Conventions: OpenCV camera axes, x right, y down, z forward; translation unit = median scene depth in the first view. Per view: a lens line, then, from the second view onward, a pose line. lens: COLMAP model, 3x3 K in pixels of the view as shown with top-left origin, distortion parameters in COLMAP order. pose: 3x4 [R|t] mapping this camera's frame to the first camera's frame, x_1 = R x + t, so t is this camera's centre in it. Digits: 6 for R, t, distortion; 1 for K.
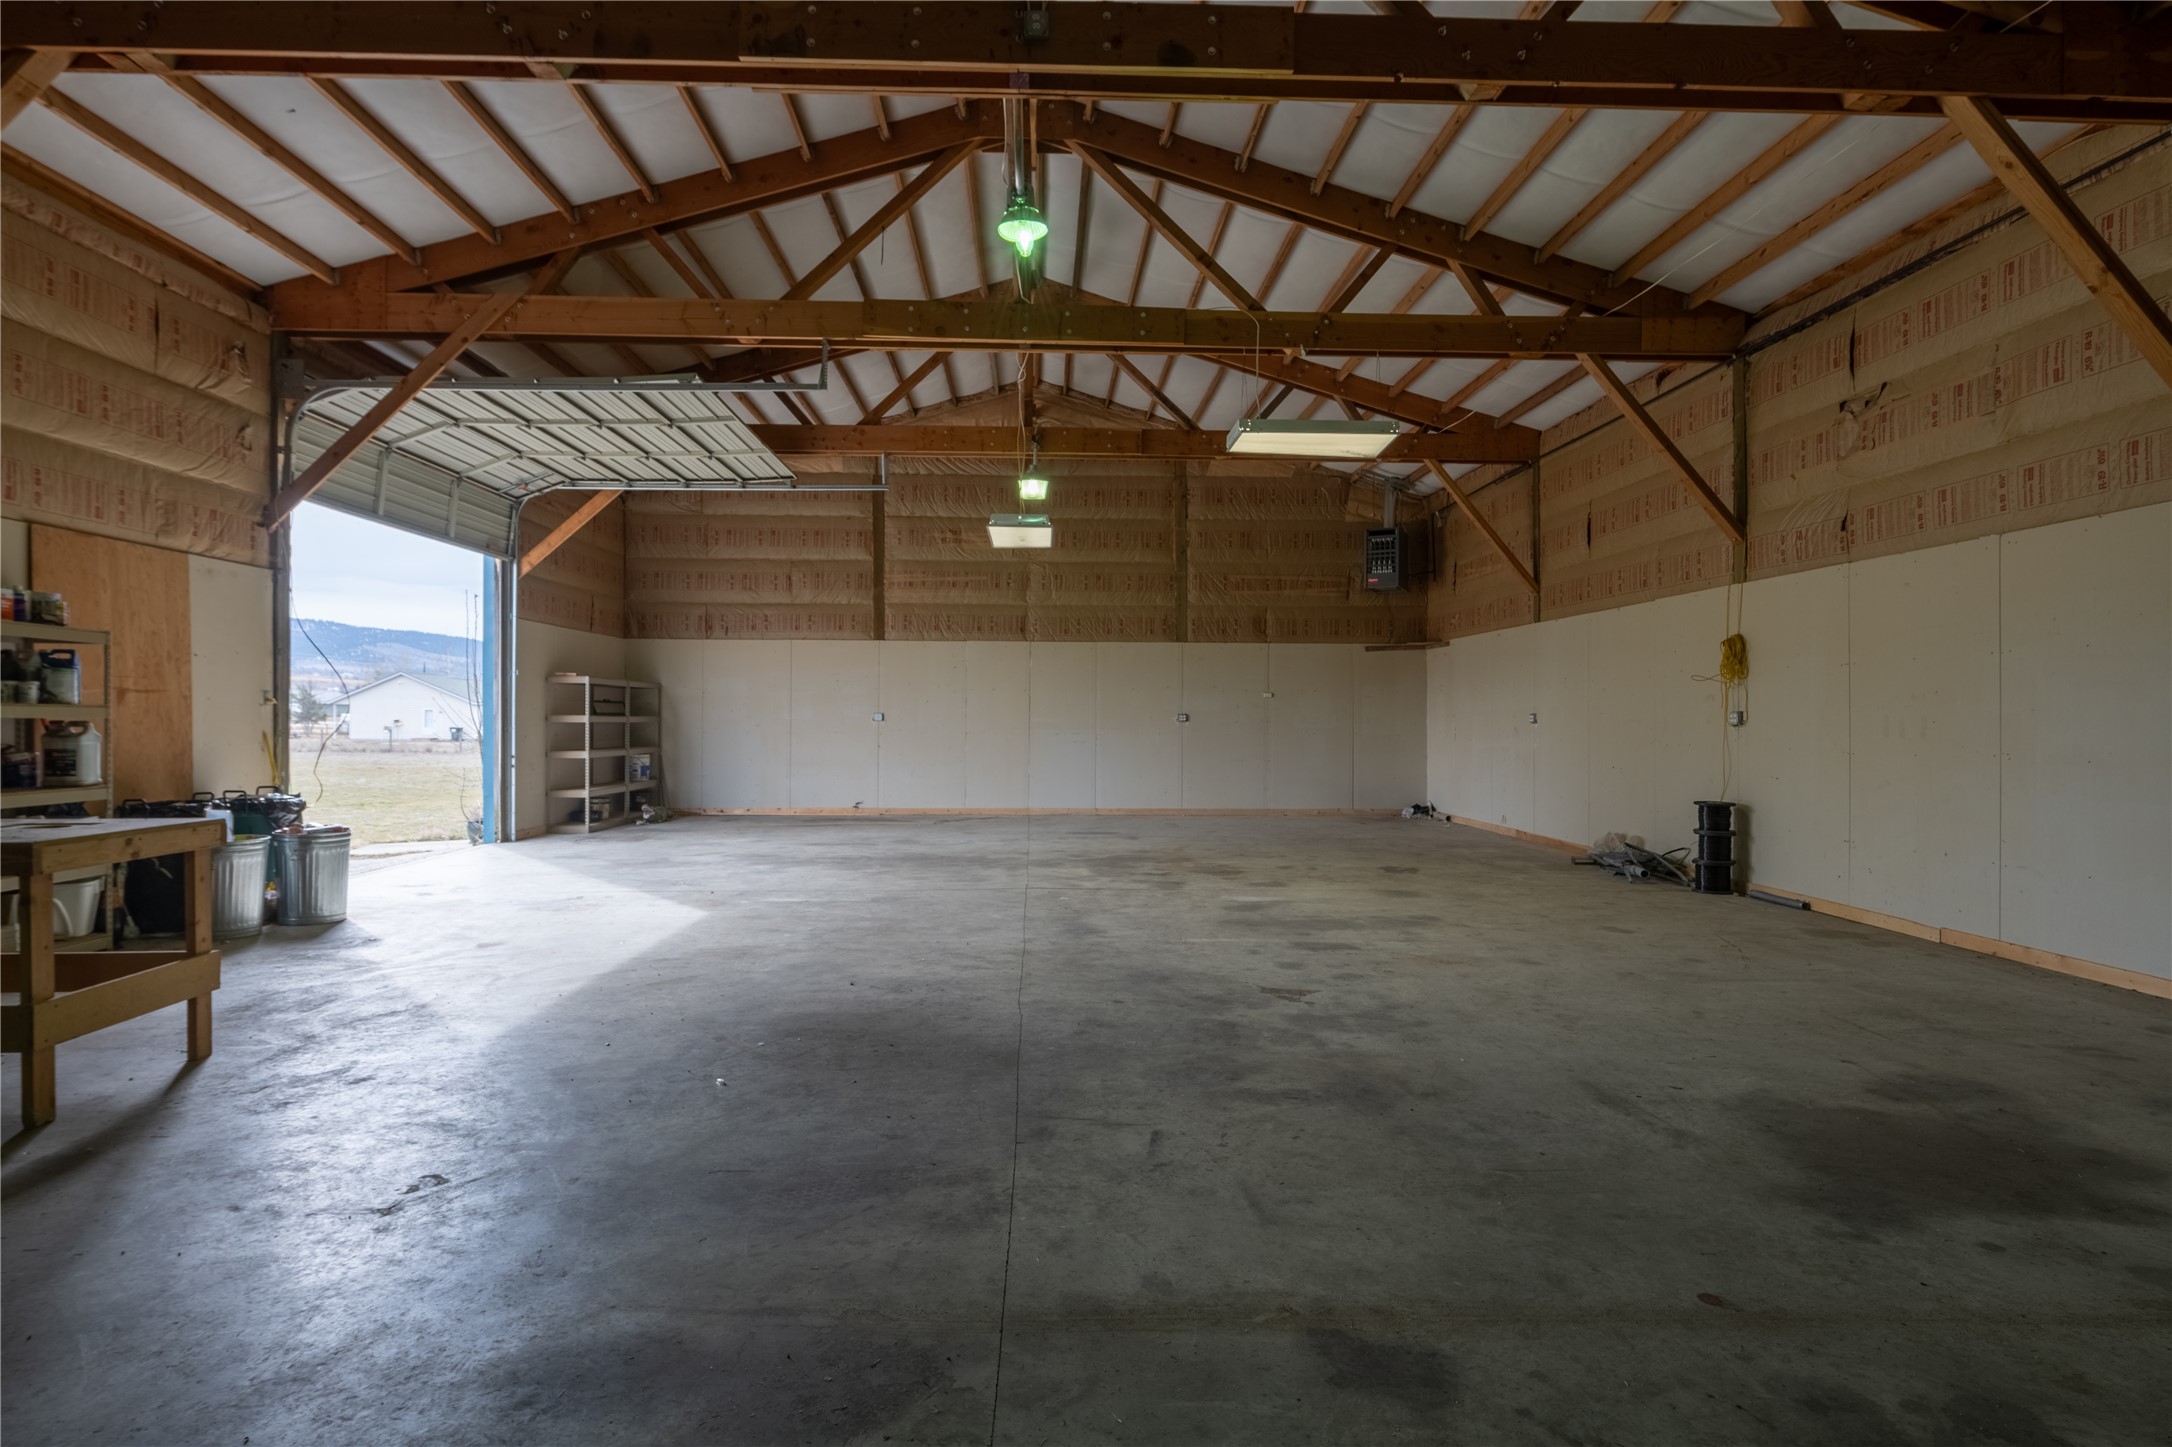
lens RADIAL K [[1137.2, 0, 1081.4], [0, 1137.2, 718.8], [0, 0, 1]] dist [0.006755, -0.006489]
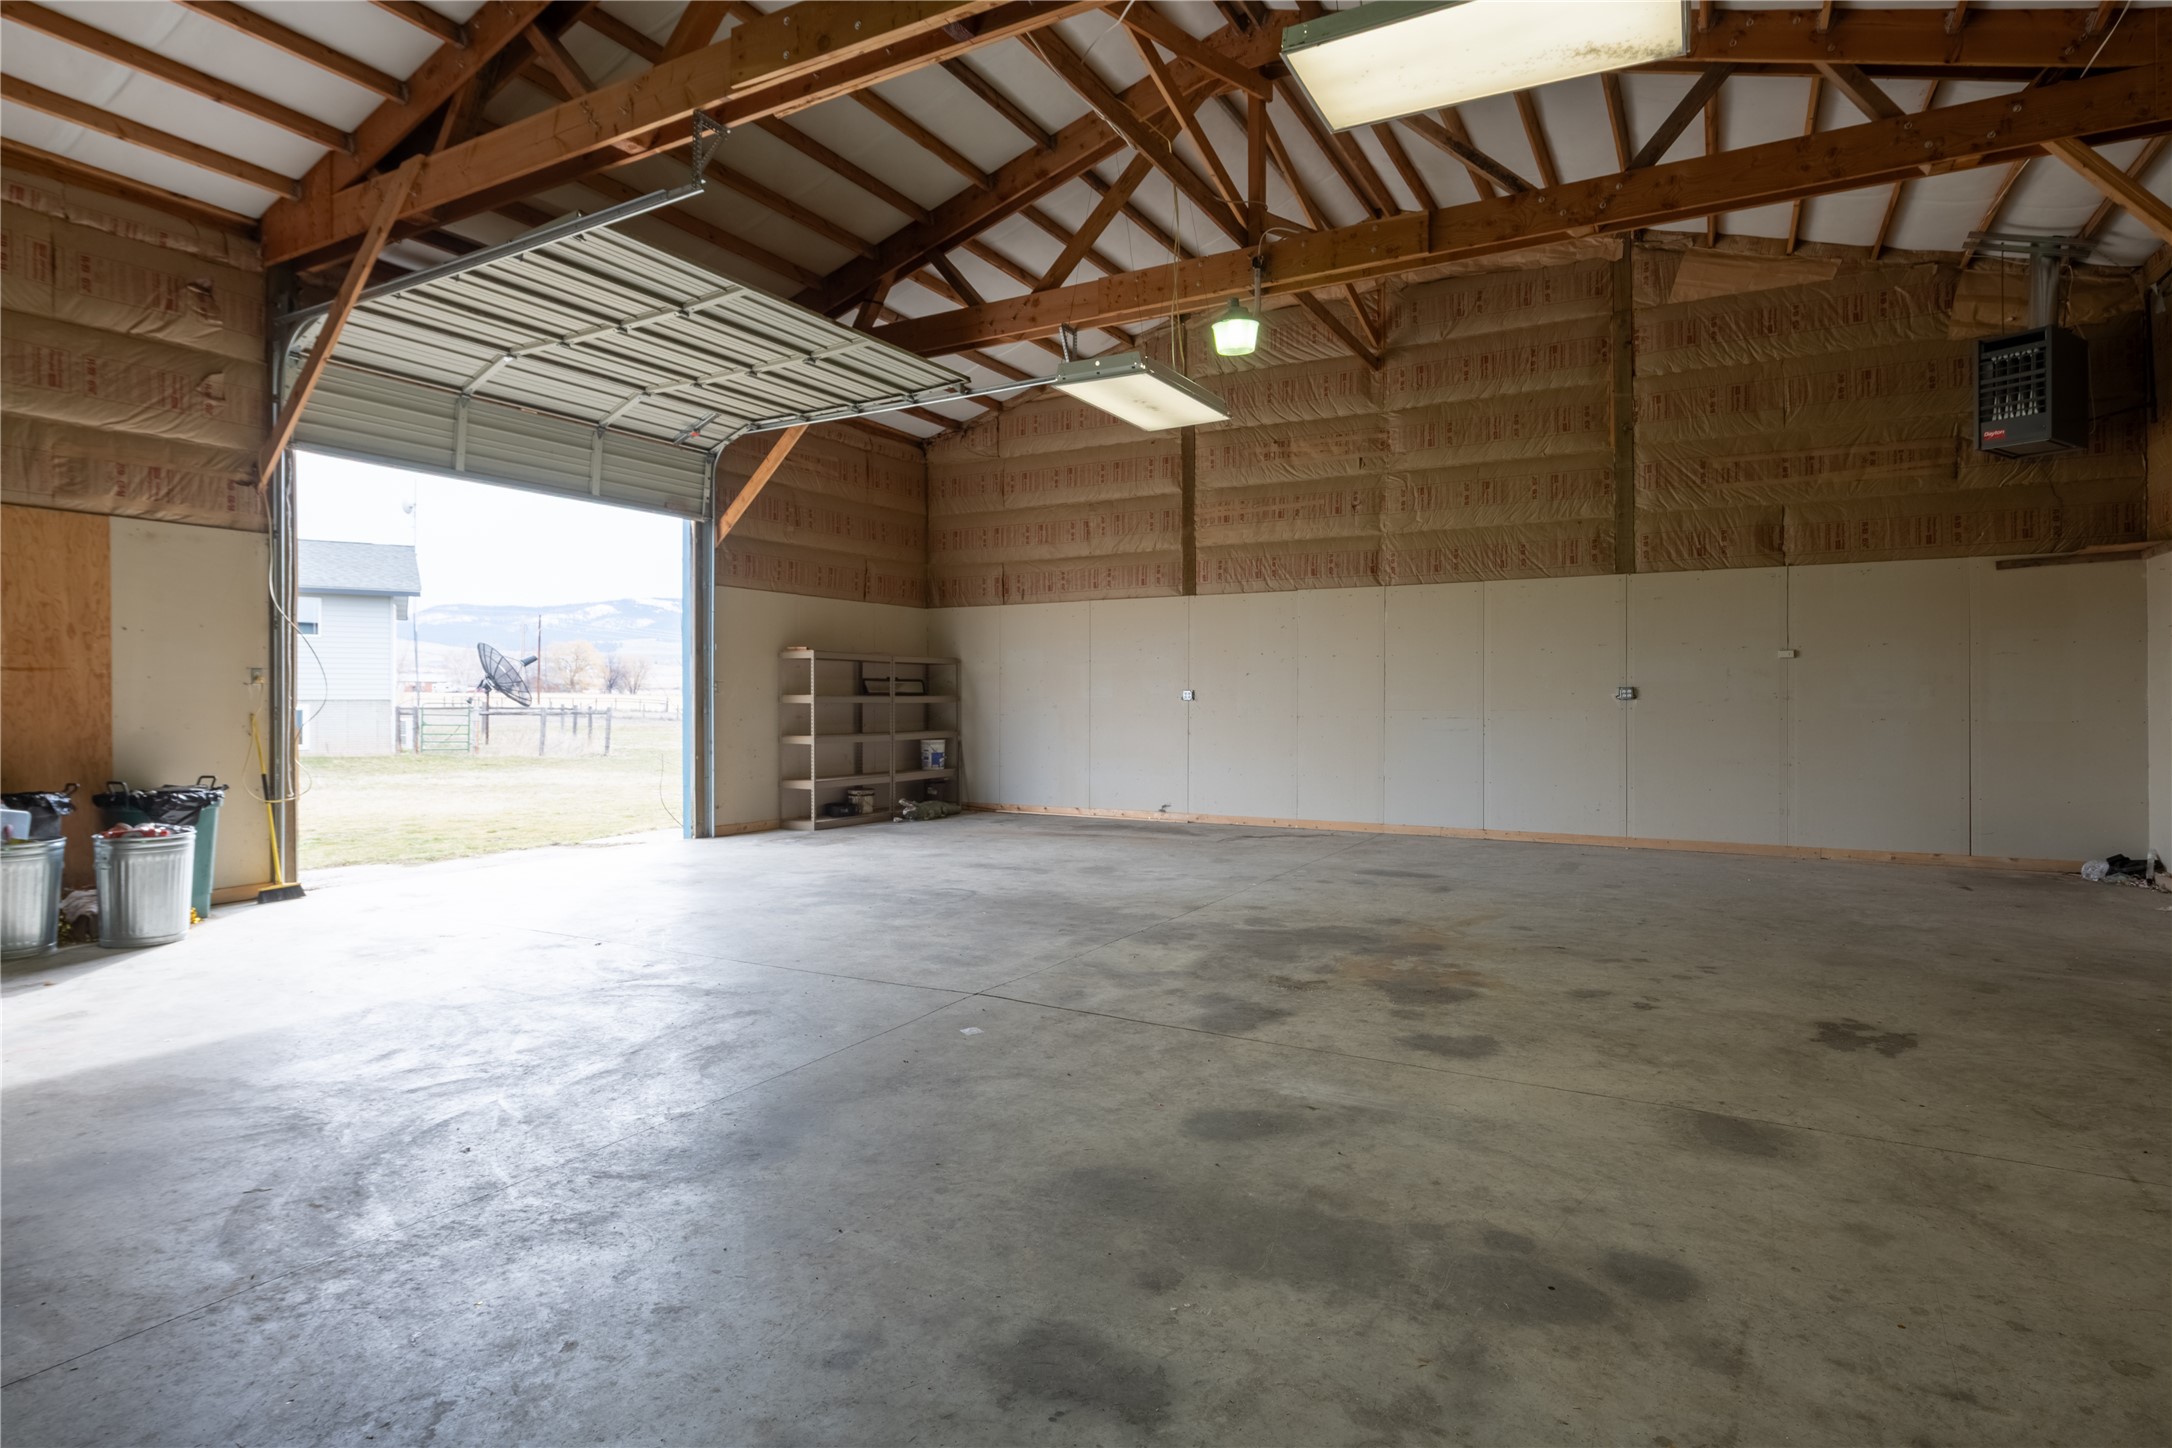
lens RADIAL K [[1137.2, 0, 1085.4], [0, 1137.2, 695.8], [0, 0, 1]] dist [0.006755, -0.006489]
pose [[0.852297, -0.006533, -0.523017, 0.165996], [0.004573, 0.999977, -0.005039, 0.002405], [0.523038, 0.001903, 0.852307, 0.309033]]
